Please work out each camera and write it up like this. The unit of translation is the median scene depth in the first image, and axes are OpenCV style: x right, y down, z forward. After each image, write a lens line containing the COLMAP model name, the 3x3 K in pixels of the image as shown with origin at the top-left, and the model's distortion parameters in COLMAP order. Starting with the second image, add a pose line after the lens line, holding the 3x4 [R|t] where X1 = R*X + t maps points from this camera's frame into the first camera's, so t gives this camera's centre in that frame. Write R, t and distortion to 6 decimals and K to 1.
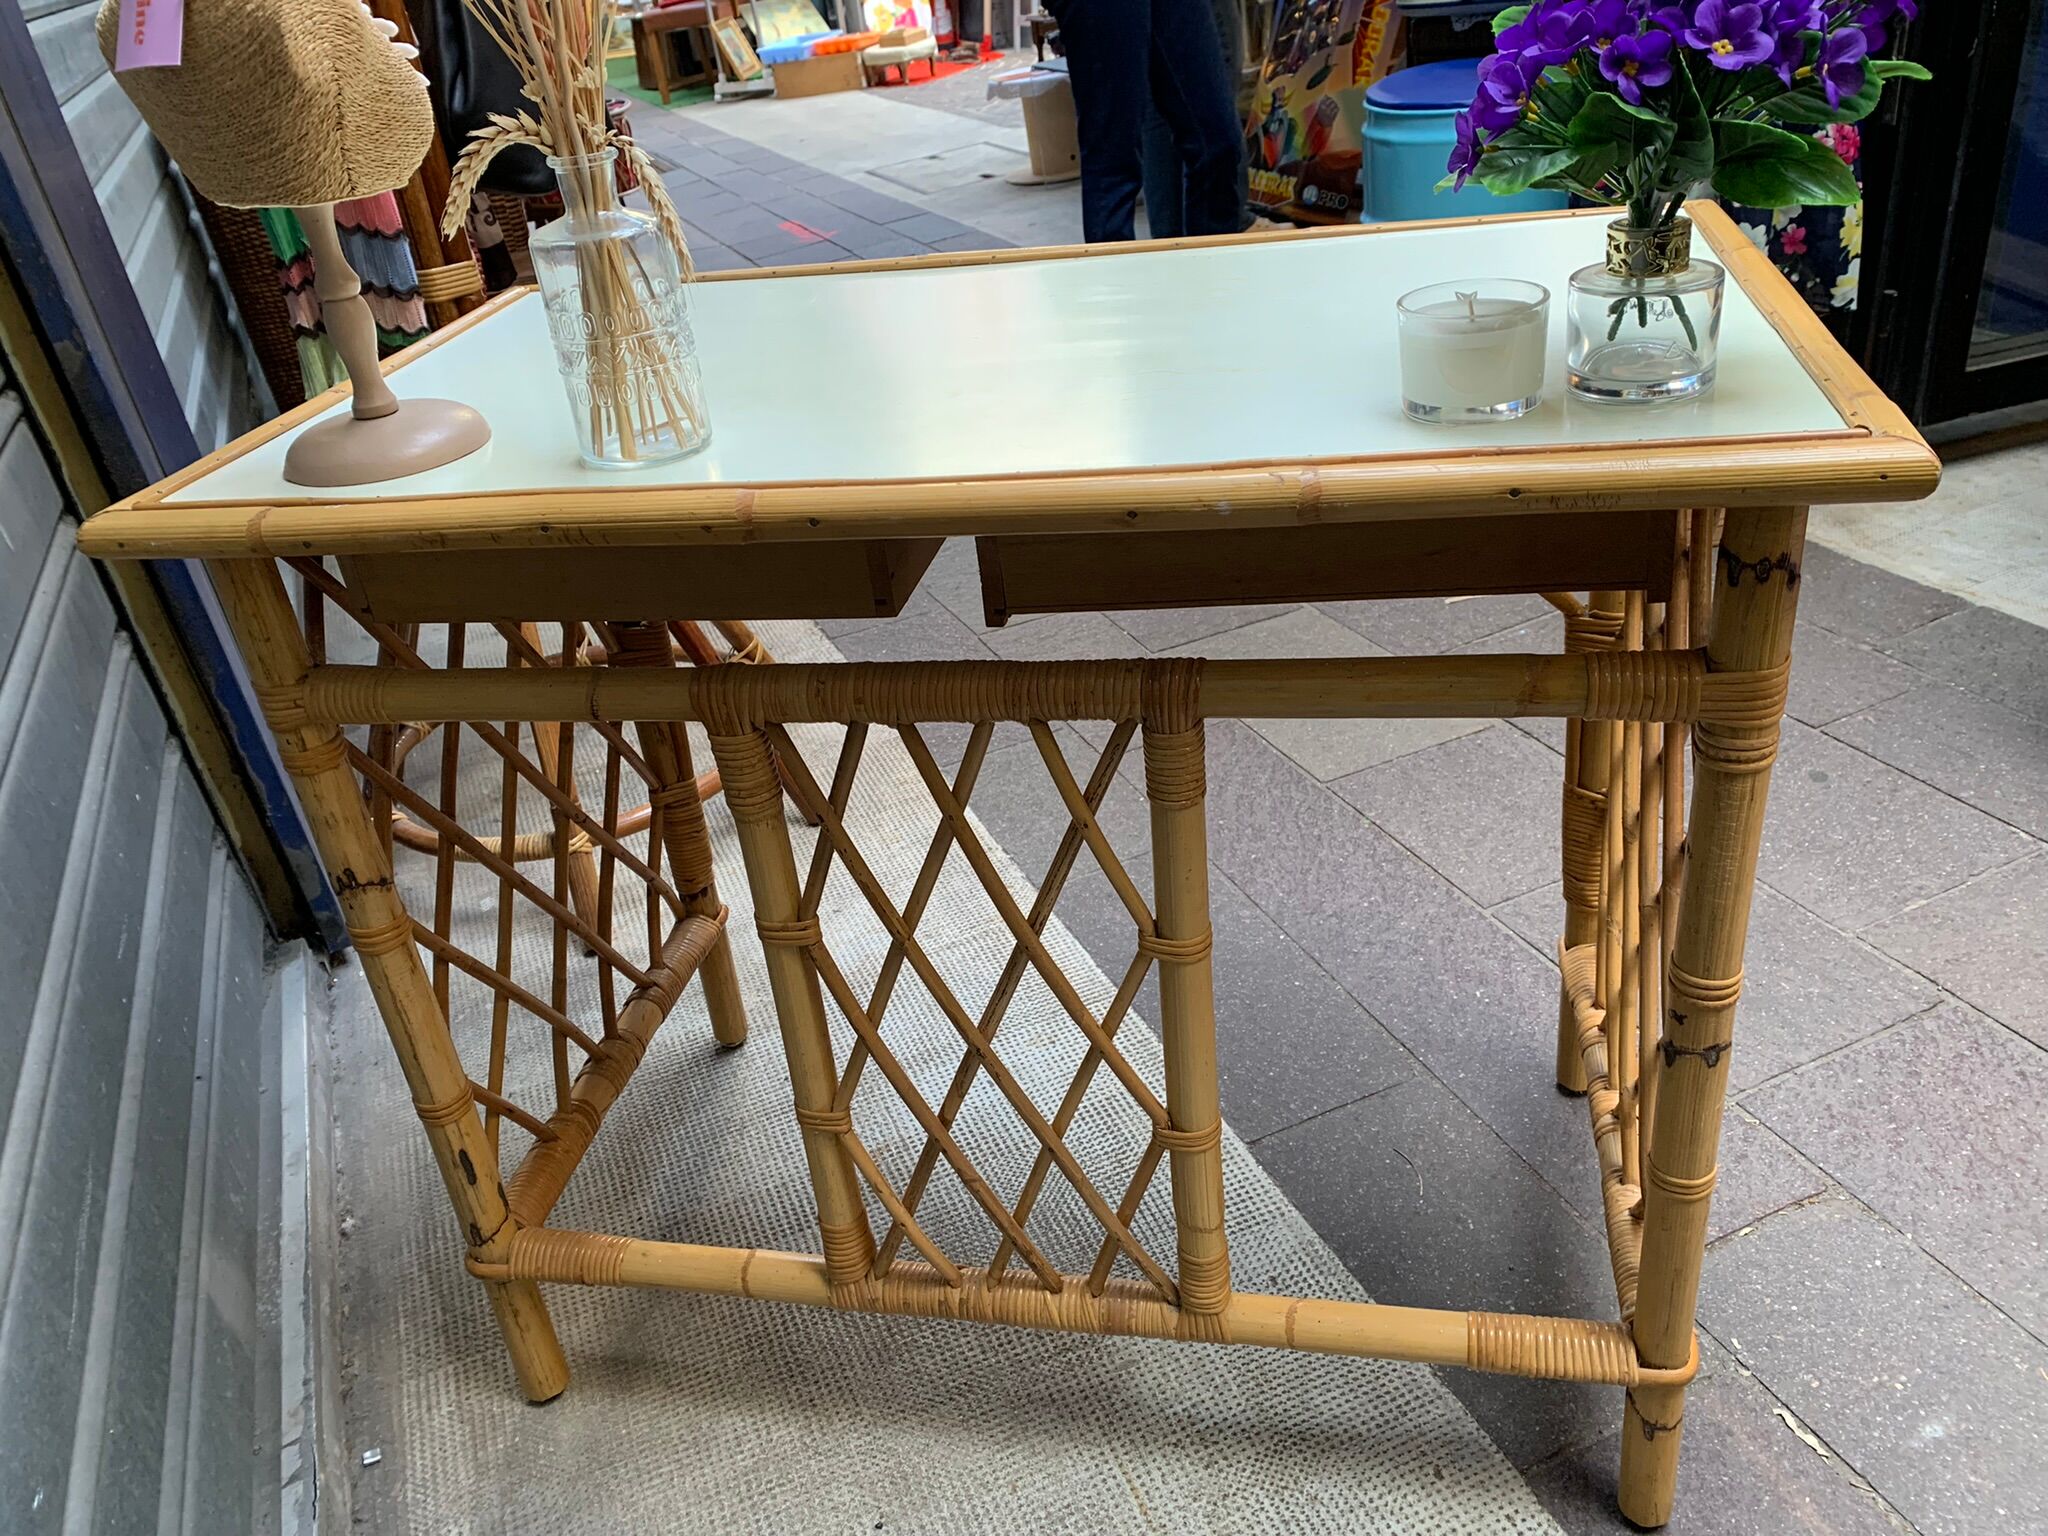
lens RADIAL K [[1575.3, 0, 1011.0], [0, 1575.3, 761.5], [0, 0, 1]] dist [0.009227, -0.005146]
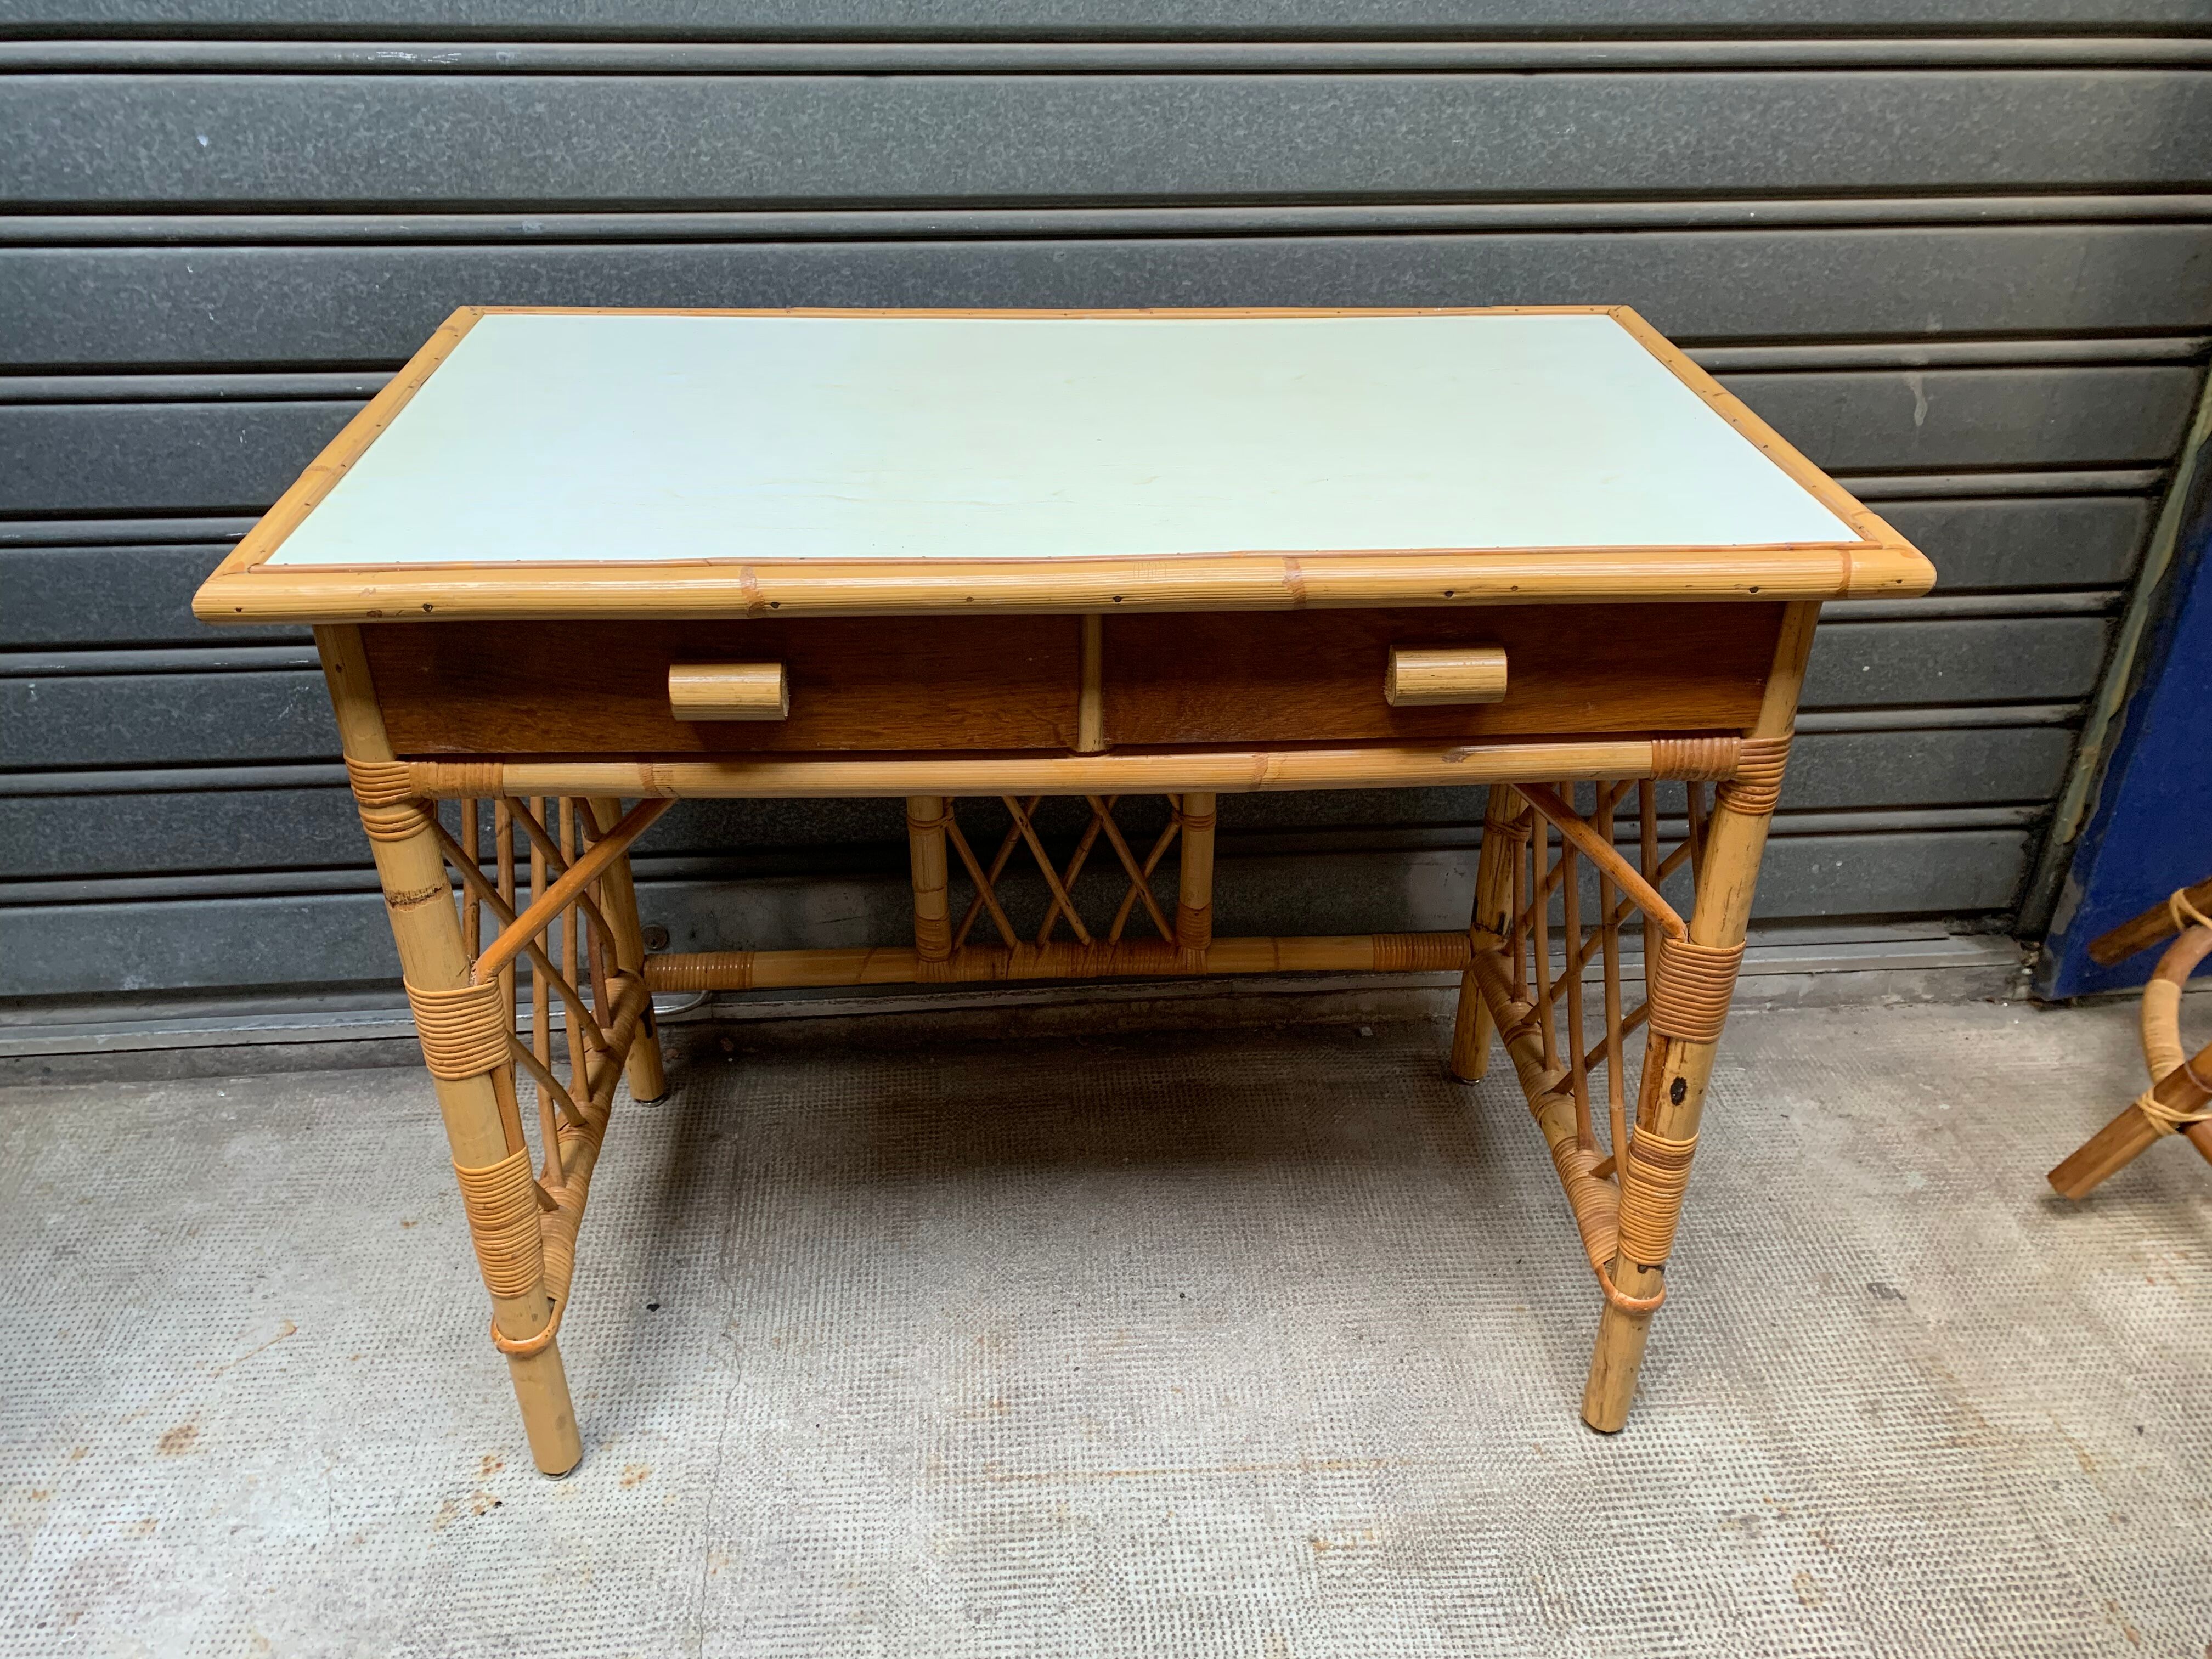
lens RADIAL K [[1701.5, 0, 1118.3], [0, 1701.5, 820.0], [0, 0, 1]] dist [0.009227, -0.005146]
pose [[-0.297728, 0.600497, -0.742133, 0.675344], [-0.470085, 0.584388, 0.661446, -0.563451], [0.830890, 0.545797, 0.108296, 0.615428]]
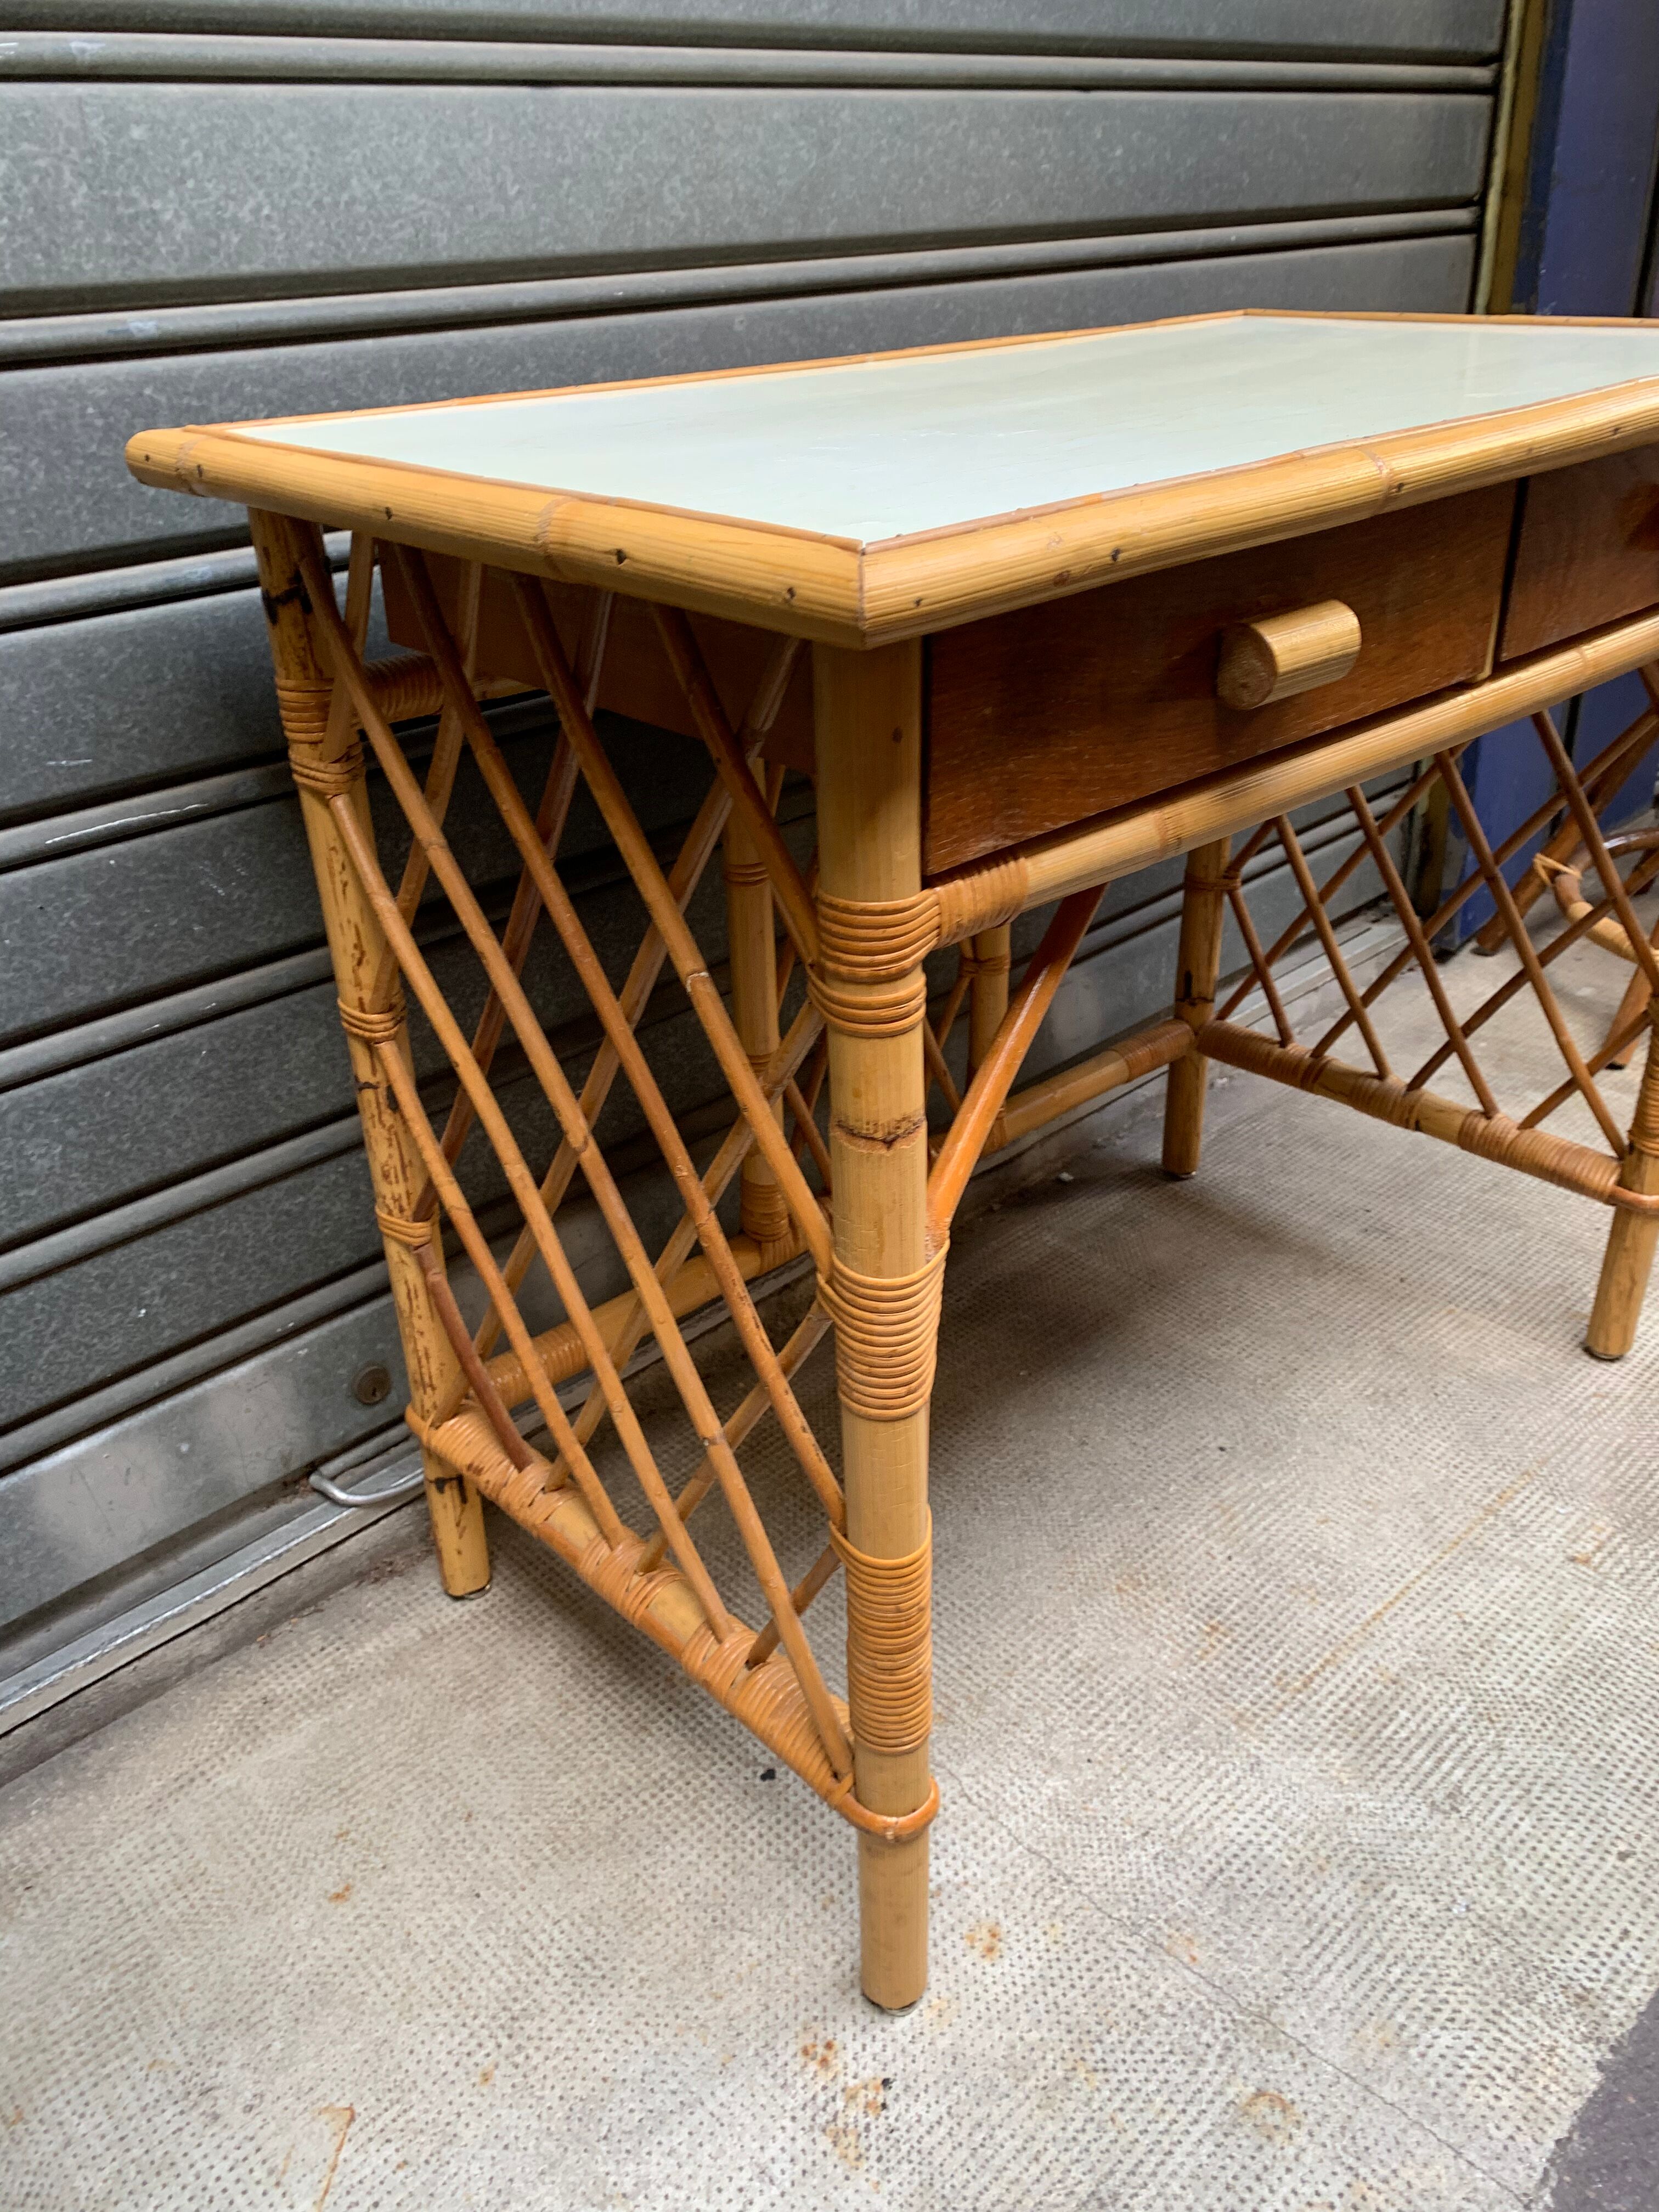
lens RADIAL K [[1701.5, 0, 815.9], [0, 1701.5, 1118.2], [0, 0, 1]] dist [0.009227, -0.005146]
pose [[0.366864, 0.538935, -0.758261, 0.568866], [-0.487502, 0.805587, 0.336707, 0.048643], [0.792308, 0.246129, 0.558273, 0.078612]]
